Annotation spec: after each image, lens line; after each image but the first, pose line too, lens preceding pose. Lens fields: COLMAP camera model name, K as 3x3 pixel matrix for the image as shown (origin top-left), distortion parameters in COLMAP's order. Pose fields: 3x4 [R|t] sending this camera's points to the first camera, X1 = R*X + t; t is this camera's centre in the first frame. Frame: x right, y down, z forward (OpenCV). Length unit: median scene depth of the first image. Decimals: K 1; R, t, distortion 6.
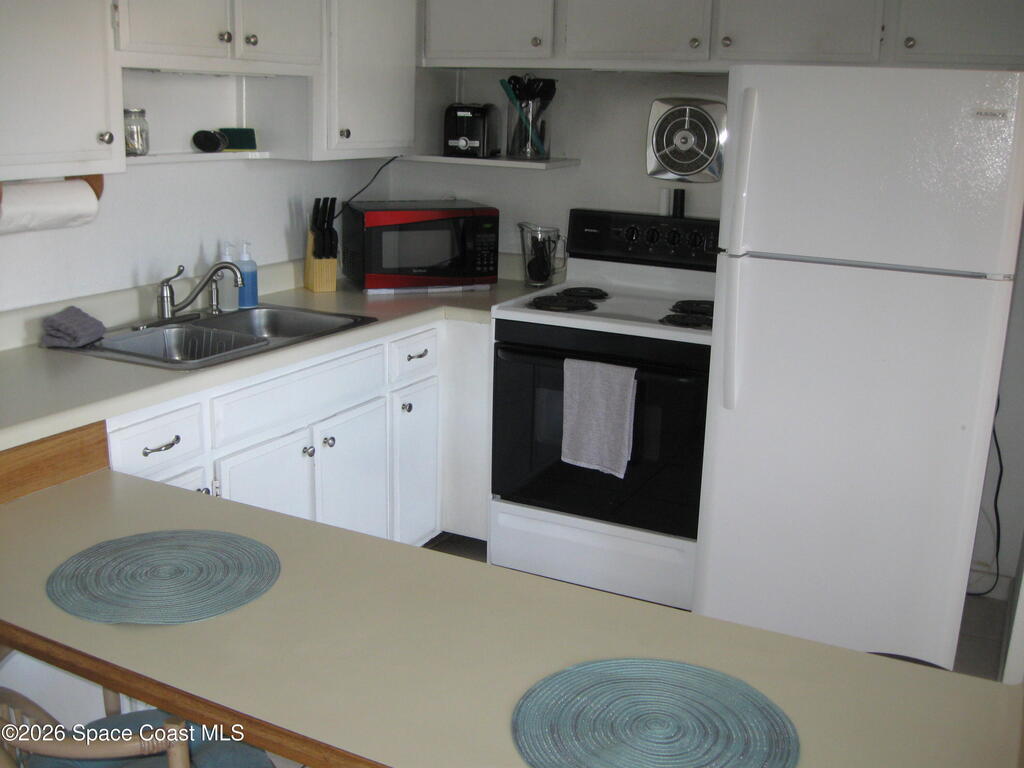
lens RADIAL K [[1069.5, 0, 512.0], [0, 1069.5, 384.0], [0, 0, 1]] dist [-0.115963, 0.012551]
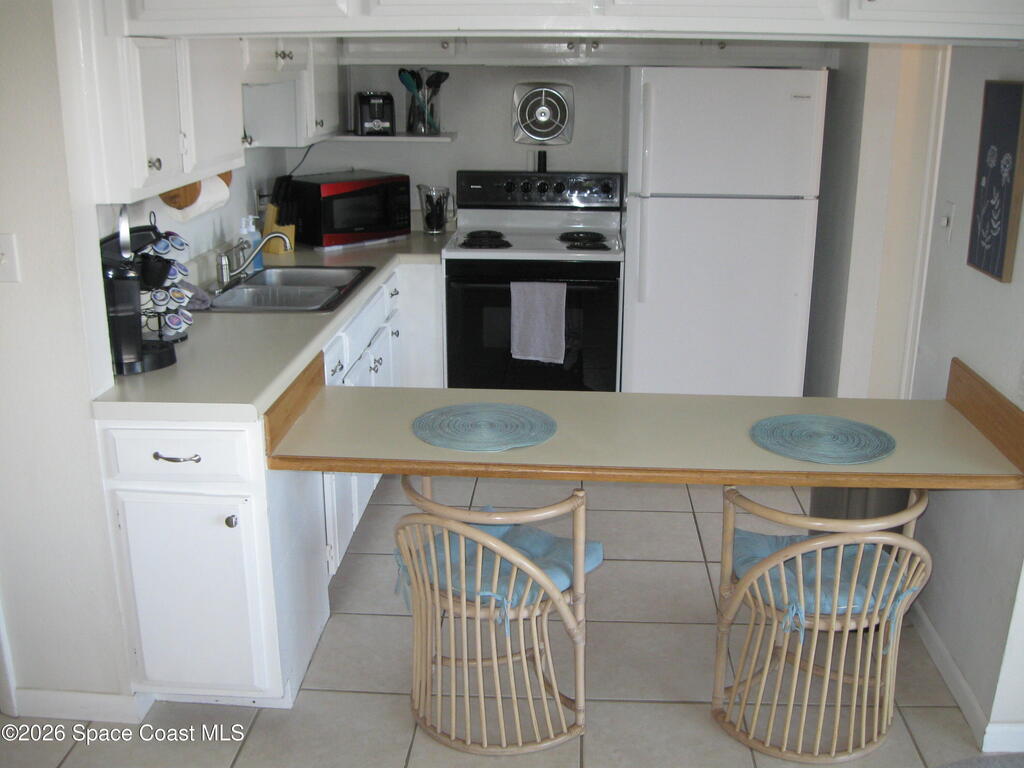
lens RADIAL K [[1069.5, 0, 512.0], [0, 1069.5, 384.0], [0, 0, 1]] dist [-0.115963, 0.012551]
pose [[0.915168, -0.140199, 0.377904, -0.423550], [0.121476, 0.989901, 0.073066, 0.004589], [-0.384331, -0.020962, 0.922957, -0.227340]]
